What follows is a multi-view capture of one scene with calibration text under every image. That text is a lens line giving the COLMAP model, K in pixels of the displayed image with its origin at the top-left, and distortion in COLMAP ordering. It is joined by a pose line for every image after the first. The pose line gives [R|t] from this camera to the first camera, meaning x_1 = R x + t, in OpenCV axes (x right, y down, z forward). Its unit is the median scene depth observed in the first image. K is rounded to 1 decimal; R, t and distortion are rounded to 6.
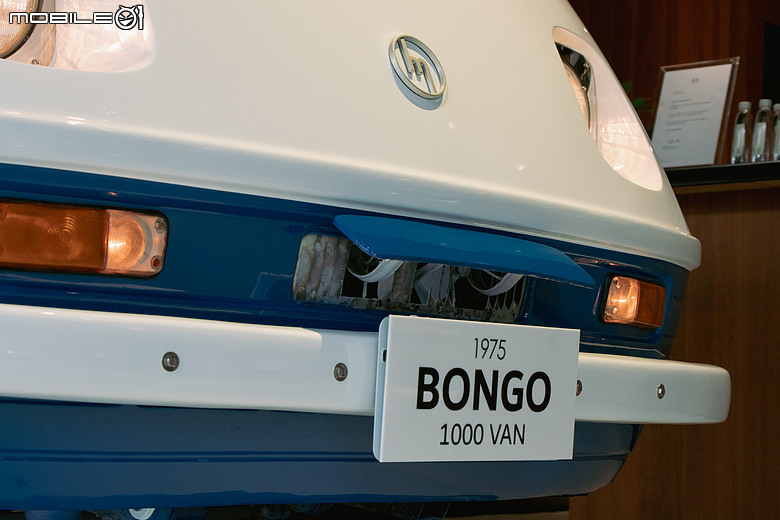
lens RADIAL K [[1702.4, 0, 390.4], [0, 1702.4, 256.6], [0, 0, 1]] dist [-0.101493, 0.000000]
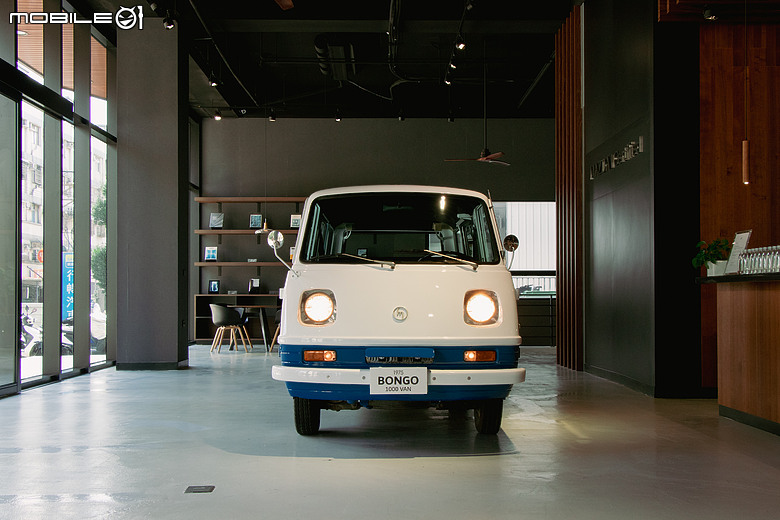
lens RADIAL K [[884.7, 0, 393.7], [0, 884.7, 276.2], [0, 0, 1]] dist [0.025215, 0.000000]
pose [[0.698564, -0.049645, -0.713823, 1.982409], [0.082958, 0.996482, 0.011881, -0.270164], [0.710722, -0.067517, 0.700225, -0.870266]]
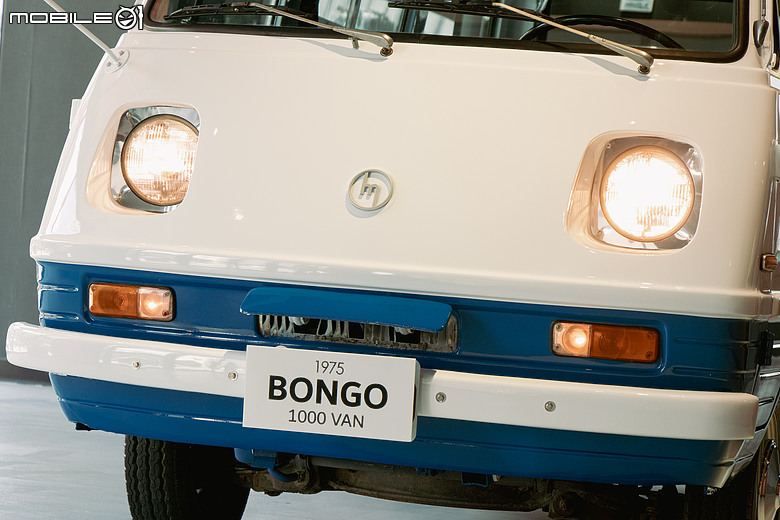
lens RADIAL K [[2766.6, 0, 388.3], [0, 2766.6, 257.2], [0, 0, 1]] dist [-0.089086, 0.000000]
pose [[0.466502, 0.008954, -0.884475, 2.480406], [0.015929, 0.999702, 0.018522, -0.102874], [0.884377, -0.022729, 0.466220, -0.206876]]
